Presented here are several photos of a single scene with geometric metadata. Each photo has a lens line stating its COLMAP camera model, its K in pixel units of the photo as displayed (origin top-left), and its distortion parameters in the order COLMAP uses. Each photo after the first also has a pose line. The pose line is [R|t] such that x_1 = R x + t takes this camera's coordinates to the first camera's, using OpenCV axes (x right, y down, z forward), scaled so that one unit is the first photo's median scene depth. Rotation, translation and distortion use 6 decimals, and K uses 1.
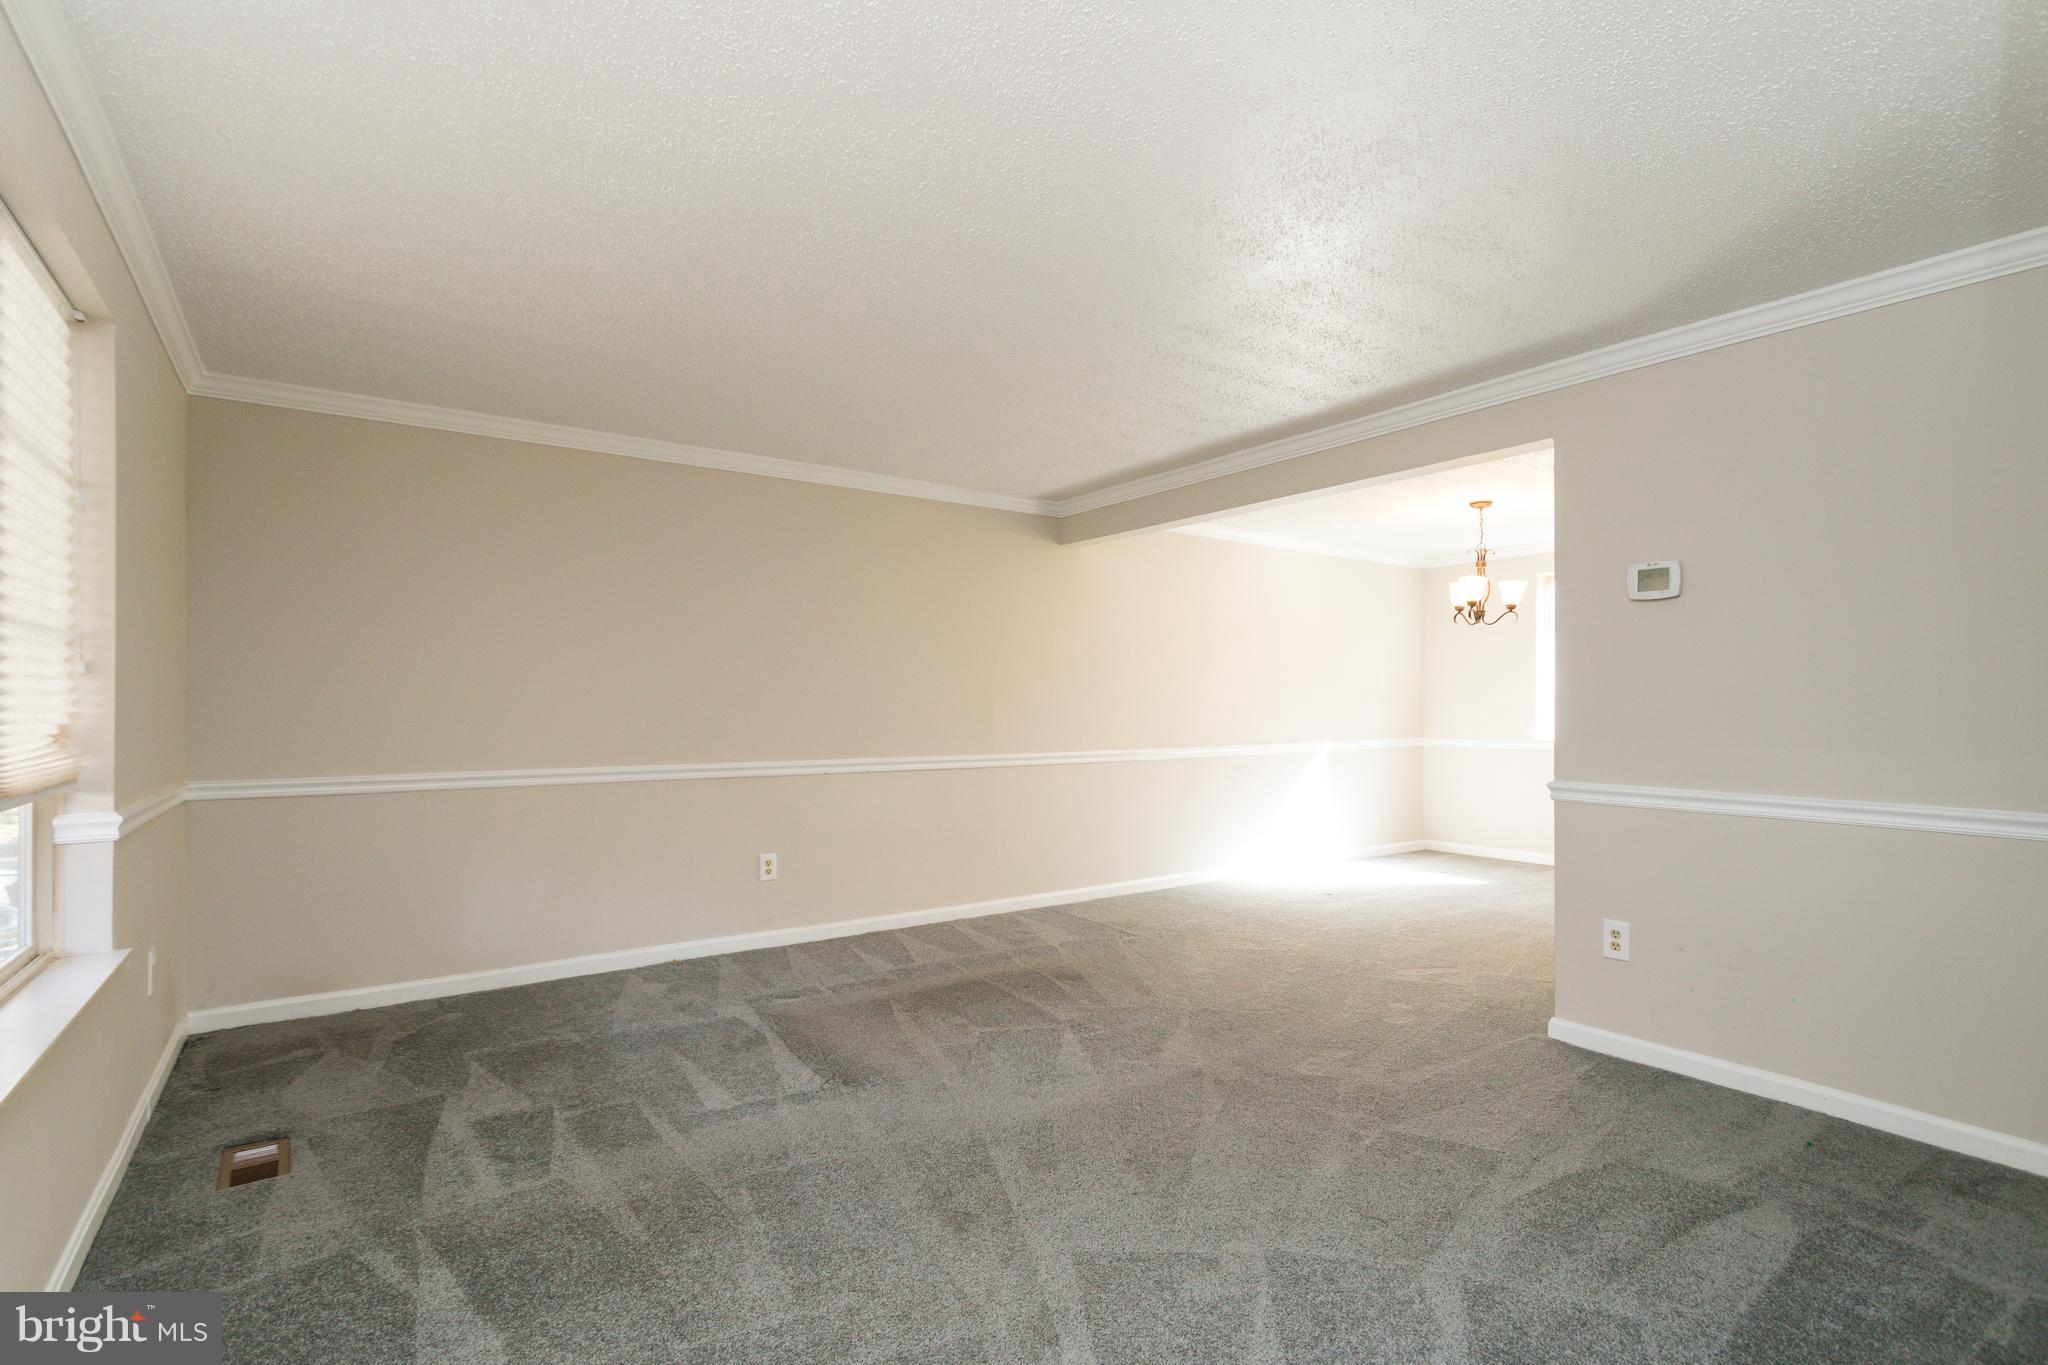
lens RADIAL K [[958.6, 0, 1016.1], [0, 958.6, 706.1], [0, 0, 1]] dist [0.001464, 0.000404]
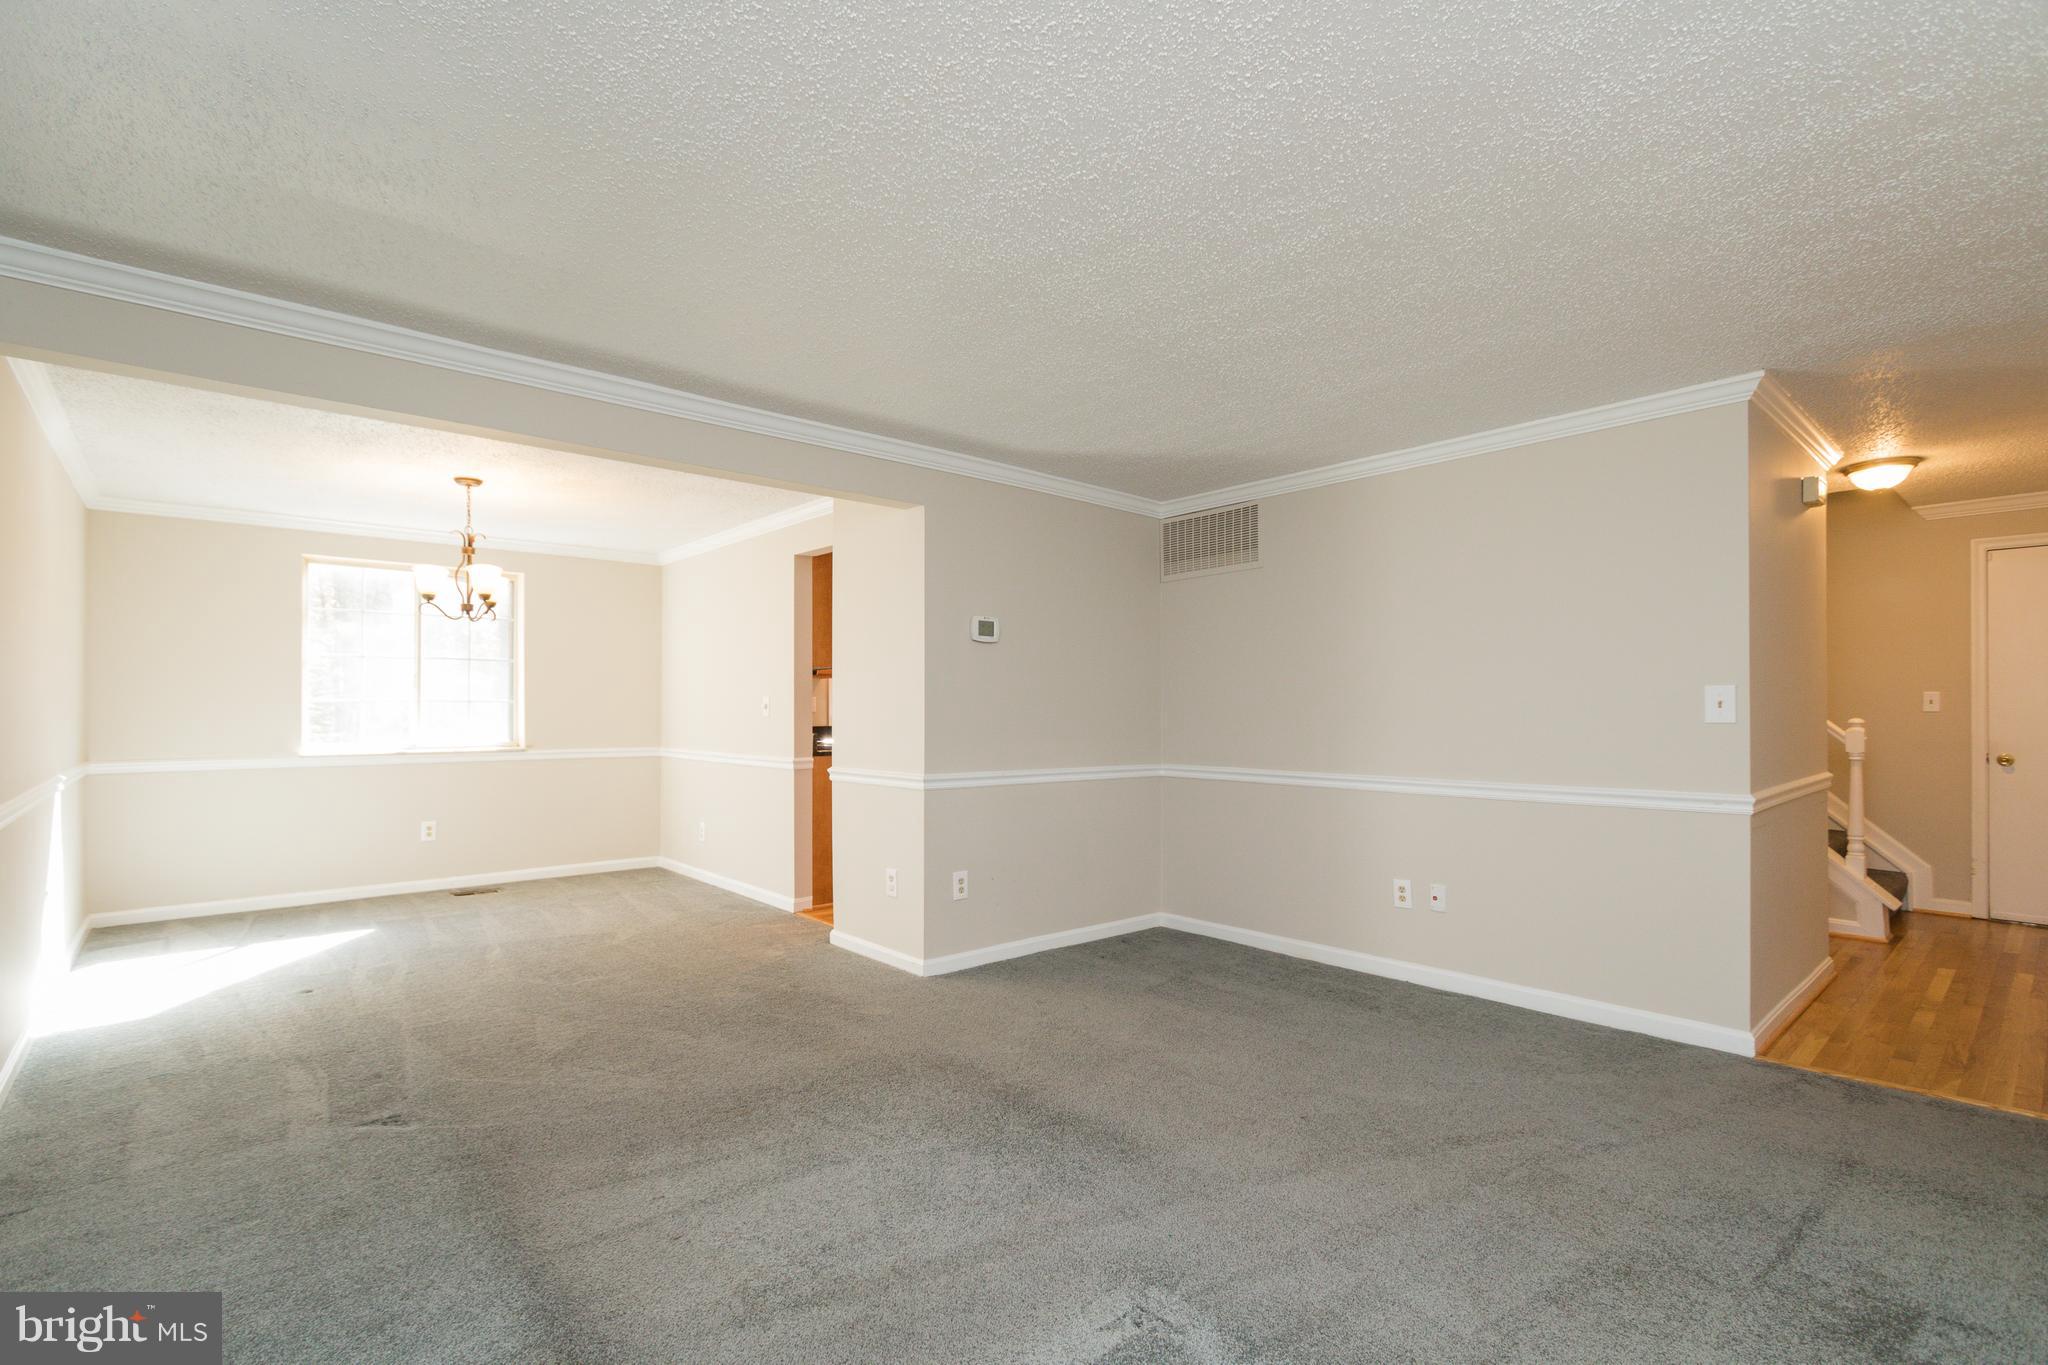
lens RADIAL K [[958.6, 0, 1016.1], [0, 958.6, 706.1], [0, 0, 1]] dist [0.001464, 0.000404]
pose [[-0.117691, -0.004365, 0.993041, -0.764240], [0.001458, 0.999989, 0.004568, -0.020784], [-0.993049, 0.001986, -0.117683, 1.098509]]
